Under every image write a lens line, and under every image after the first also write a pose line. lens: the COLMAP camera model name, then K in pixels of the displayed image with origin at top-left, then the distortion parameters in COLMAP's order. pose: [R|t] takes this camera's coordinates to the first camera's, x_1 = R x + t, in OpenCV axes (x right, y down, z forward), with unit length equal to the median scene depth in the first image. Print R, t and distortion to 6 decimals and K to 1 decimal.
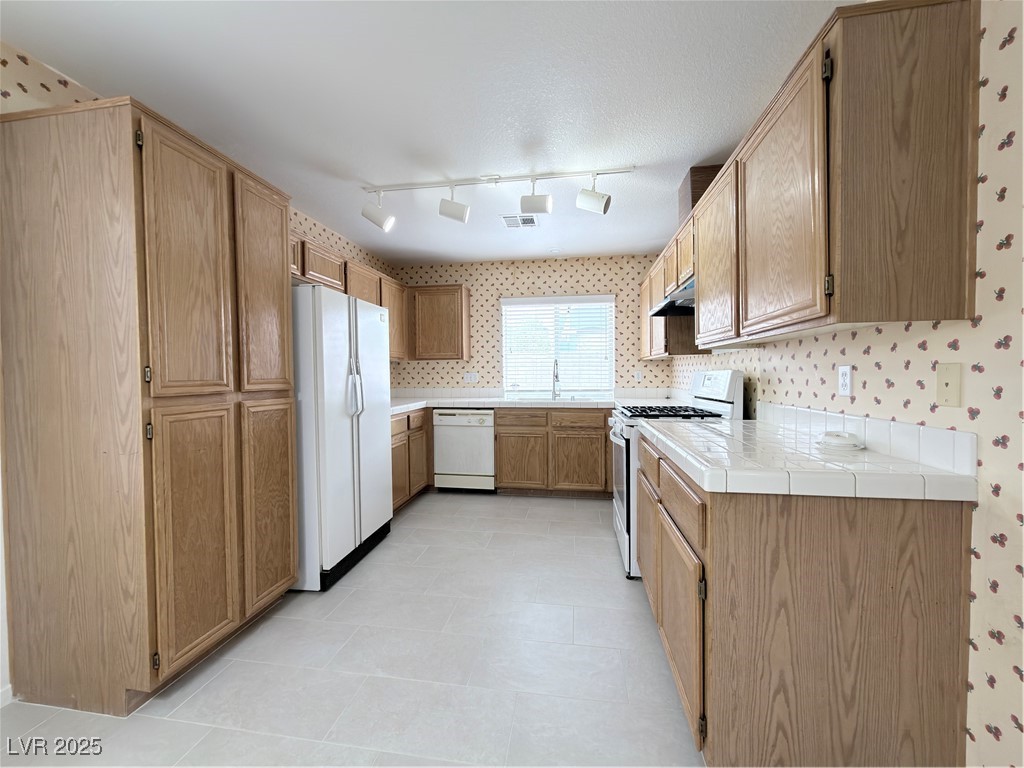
lens RADIAL K [[409.1, 0, 511.0], [0, 409.1, 384.2], [0, 0, 1]] dist [0.002316, -0.000181]
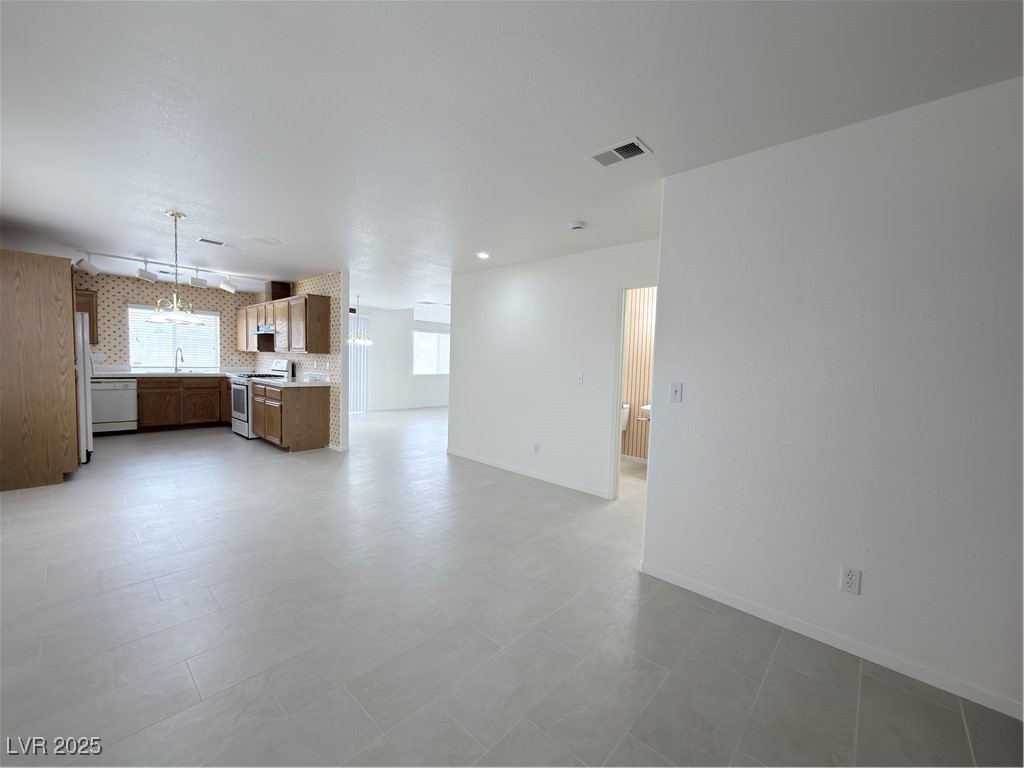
lens RADIAL K [[409.1, 0, 511.7], [0, 409.1, 383.1], [0, 0, 1]] dist [0.002316, -0.000181]
pose [[0.546112, -0.020300, 0.837466, -0.655770], [-0.015122, 0.999305, 0.034084, 0.004280], [-0.837576, -0.031278, 0.545425, -1.224842]]
